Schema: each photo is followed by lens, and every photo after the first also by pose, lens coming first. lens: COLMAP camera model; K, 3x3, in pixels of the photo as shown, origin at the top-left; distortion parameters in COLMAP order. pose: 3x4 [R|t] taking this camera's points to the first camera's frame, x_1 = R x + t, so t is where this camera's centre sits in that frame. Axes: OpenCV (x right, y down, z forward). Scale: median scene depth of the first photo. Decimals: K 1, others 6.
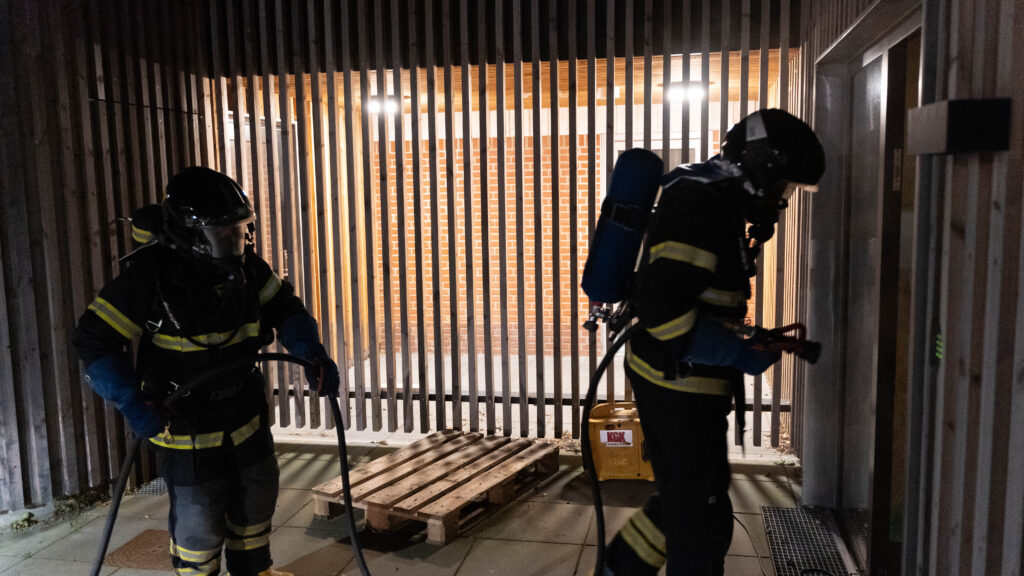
lens RADIAL K [[851.3, 0, 512.0], [0, 851.3, 288.0], [0, 0, 1]] dist [0.000223, -0.011483]
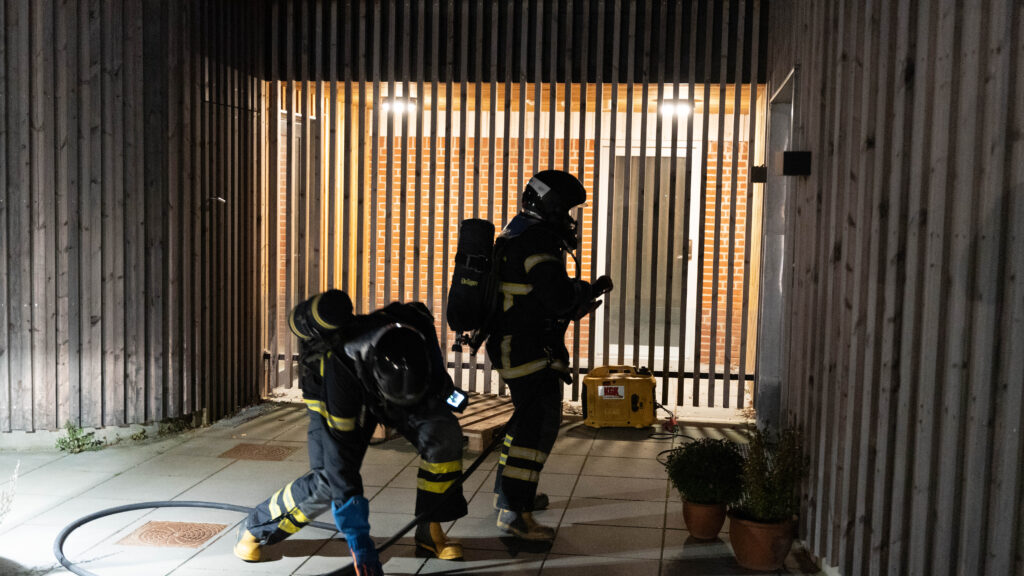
lens RADIAL K [[1212.1, 0, 512.0], [0, 1212.1, 288.0], [0, 0, 1]] dist [-0.071247, 0.019070]
pose [[0.997520, 0.036115, 0.060409, -0.128384], [-0.033650, 0.998579, -0.041334, 0.101716], [-0.061815, 0.039199, 0.997318, -0.723514]]
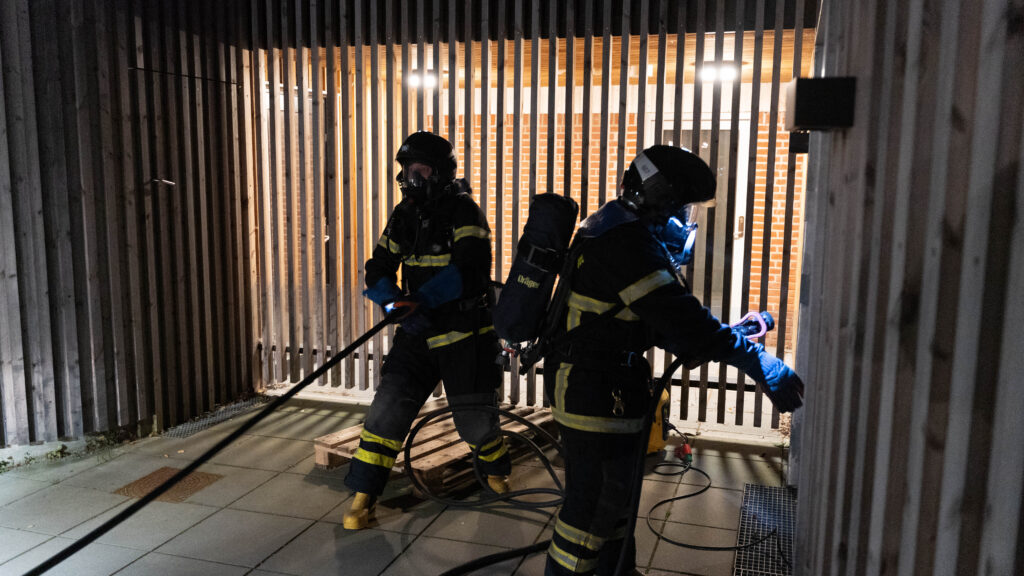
lens RADIAL K [[865.7, 0, 512.0], [0, 865.7, 288.0], [0, 0, 1]] dist [-0.008986, -0.005474]
pose [[0.994050, 0.043472, -0.099878, 0.100050], [-0.041250, 0.998856, 0.024209, 0.009685], [0.100817, -0.019945, 0.994705, -0.041899]]
